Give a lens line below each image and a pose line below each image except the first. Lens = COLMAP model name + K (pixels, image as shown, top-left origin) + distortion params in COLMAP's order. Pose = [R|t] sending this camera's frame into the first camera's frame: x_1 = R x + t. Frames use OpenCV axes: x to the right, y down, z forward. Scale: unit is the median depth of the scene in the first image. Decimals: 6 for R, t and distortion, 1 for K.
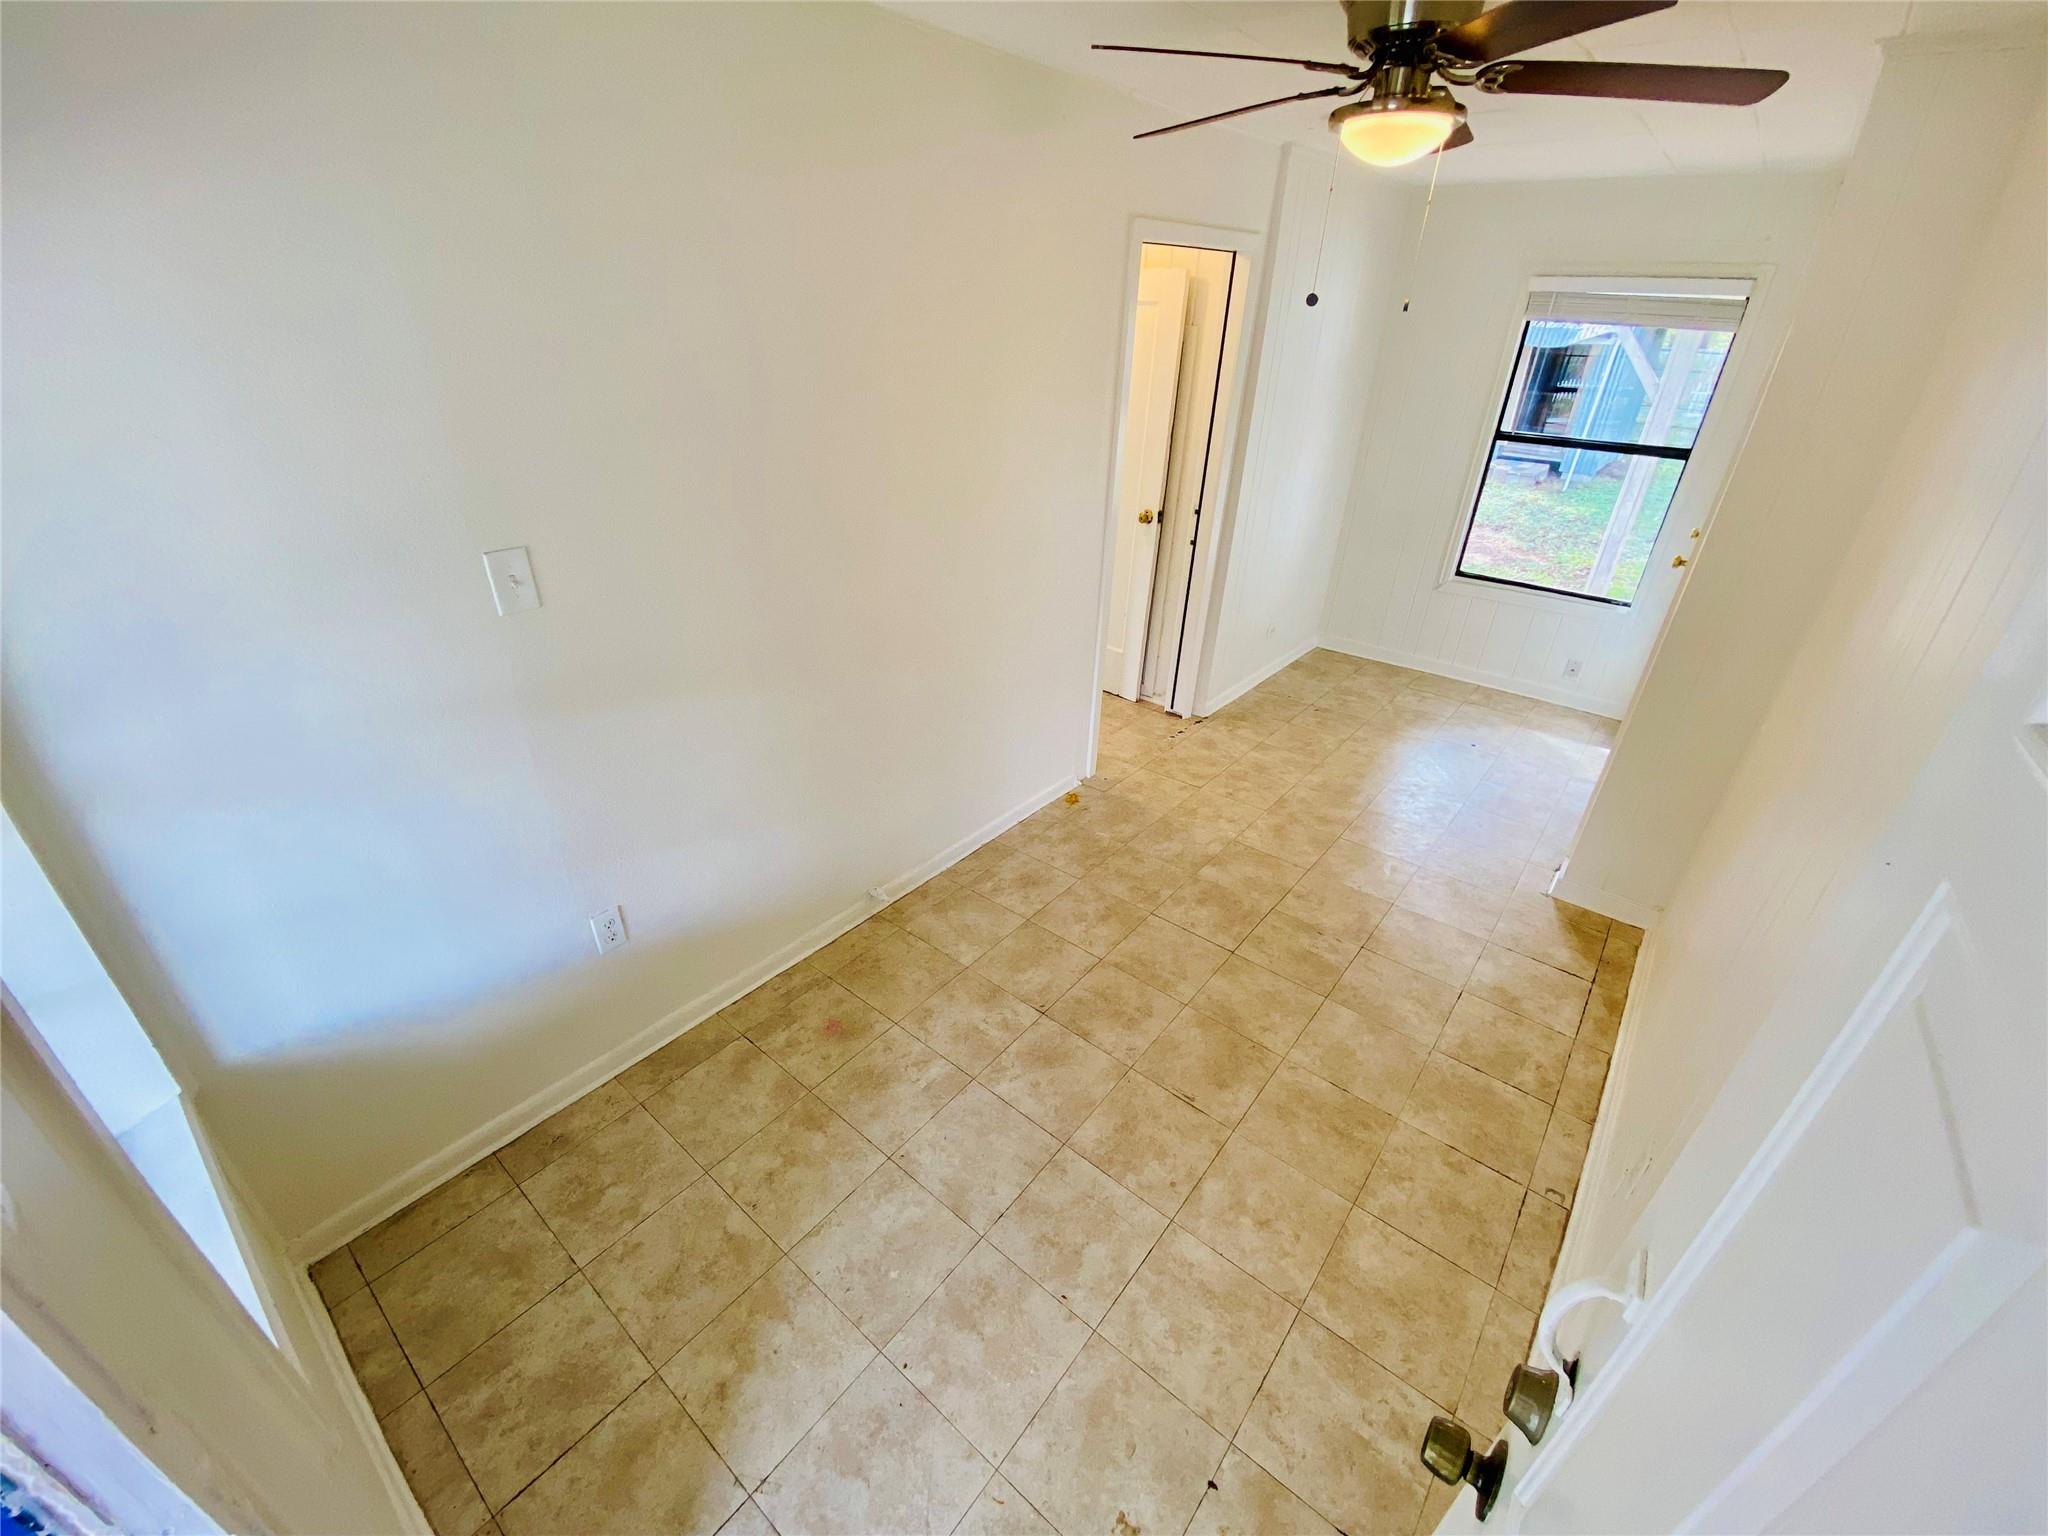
lens RADIAL K [[840.8, 0, 1021.4], [0, 840.8, 767.5], [0, 0, 1]] dist [0.029002, -0.026343]
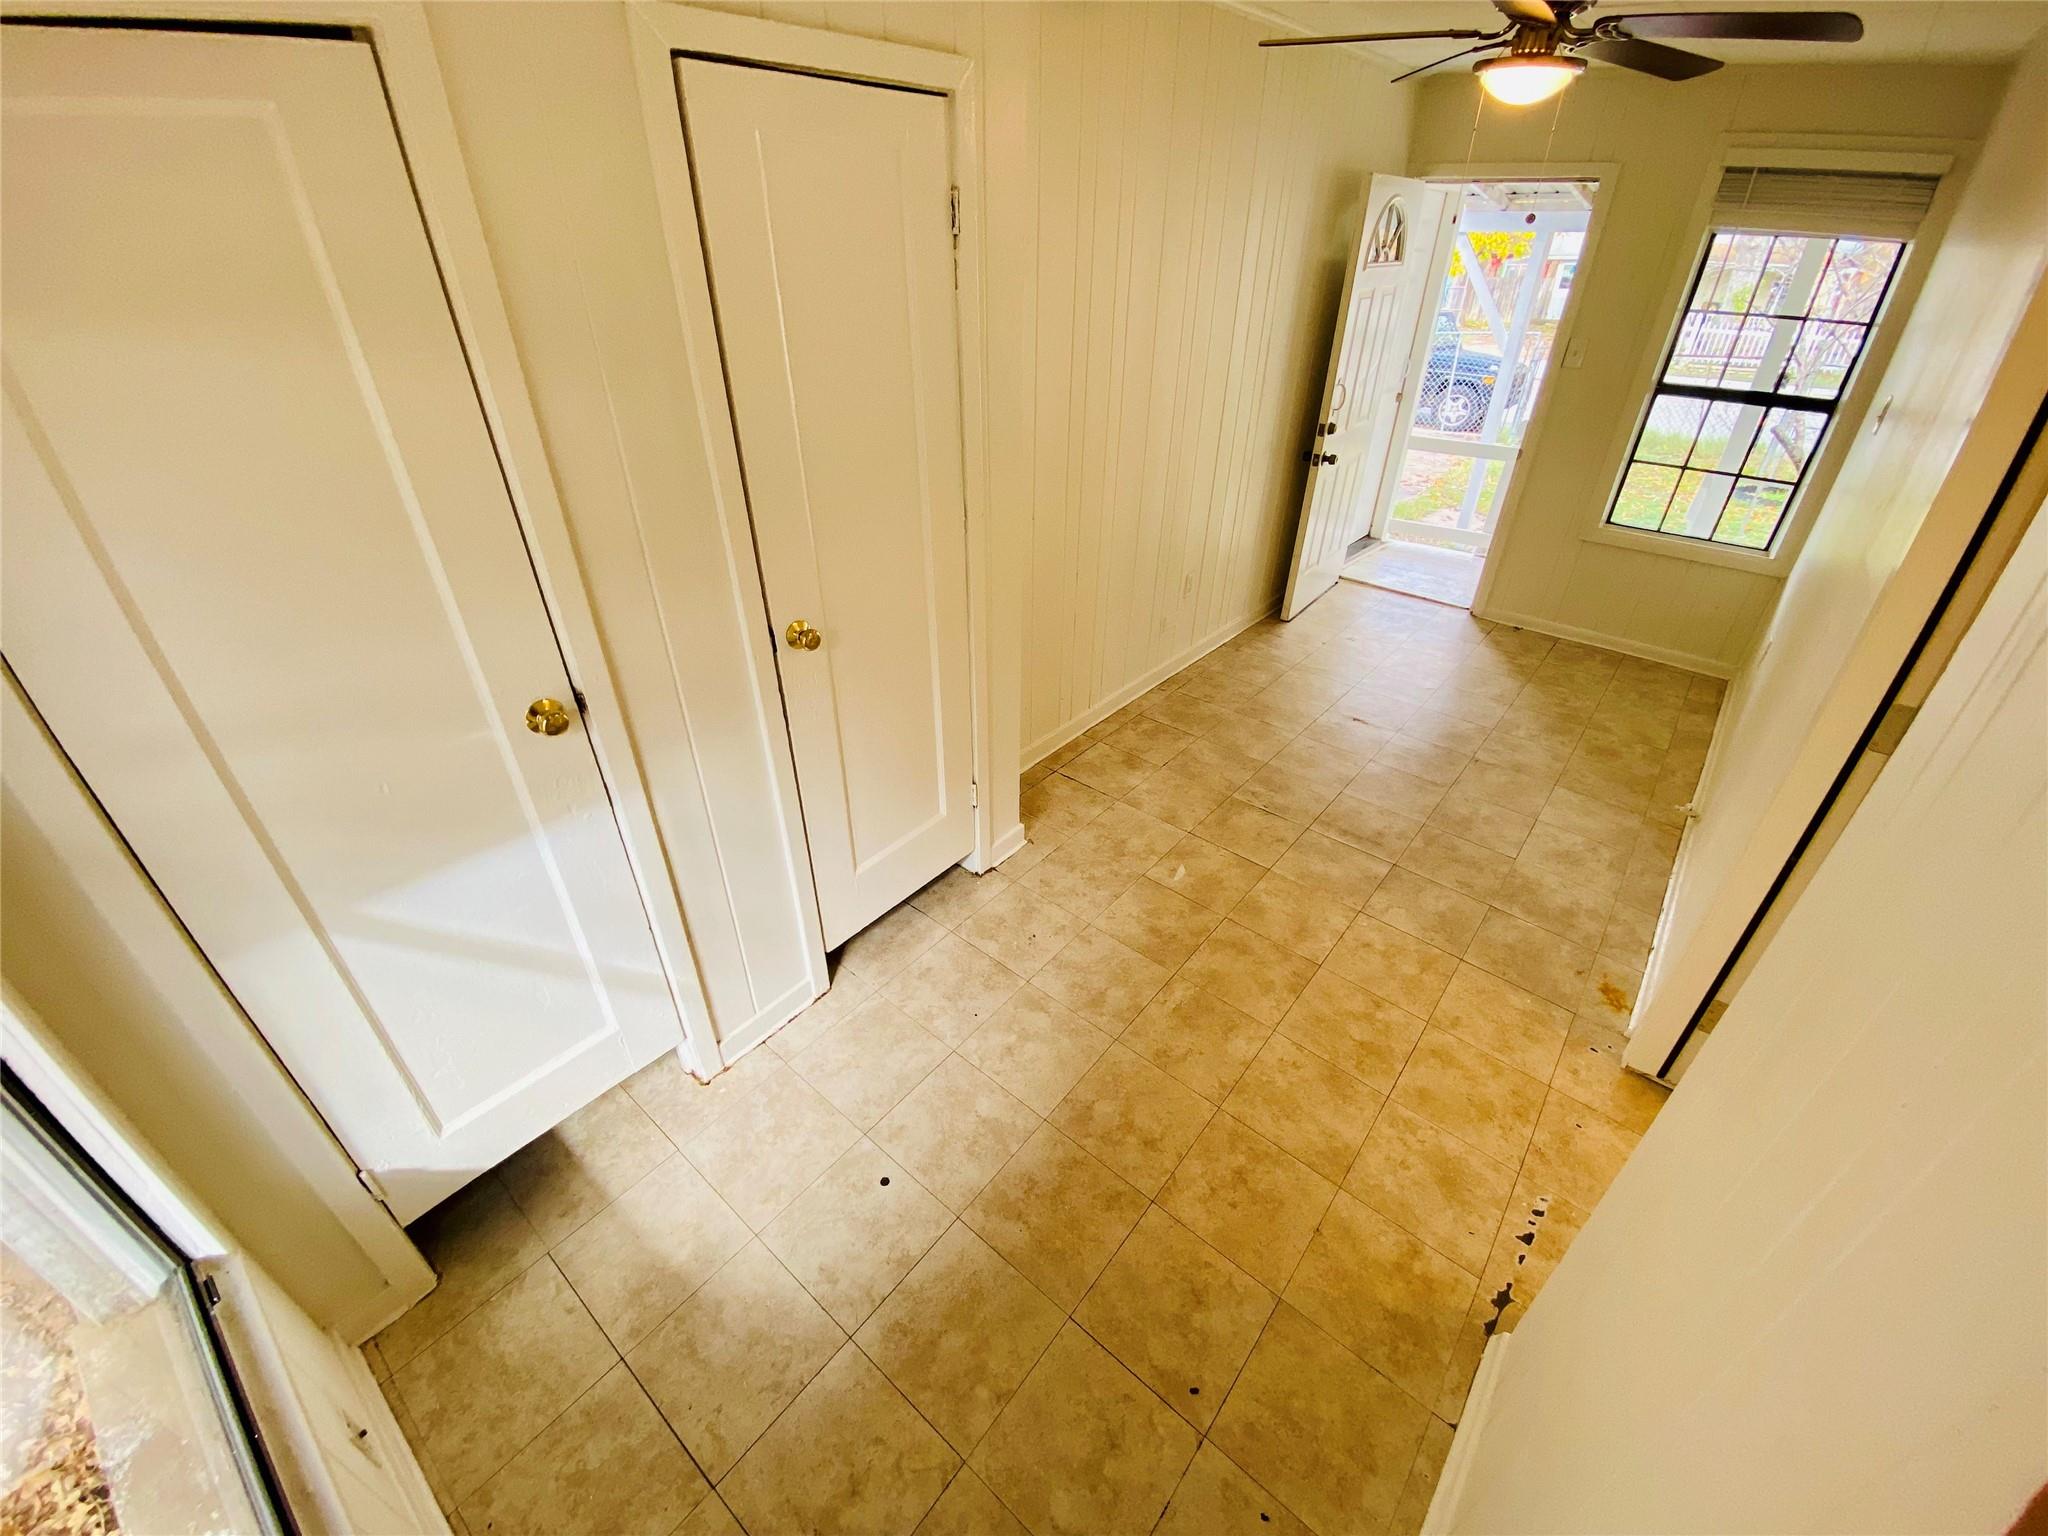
lens RADIAL K [[840.8, 0, 1021.4], [0, 840.8, 767.5], [0, 0, 1]] dist [0.029002, -0.026343]
pose [[-0.999461, -0.031269, -0.010019, 0.630562], [-0.023890, 0.483166, 0.875203, -0.728556], [-0.022525, 0.874970, -0.483652, 1.373510]]
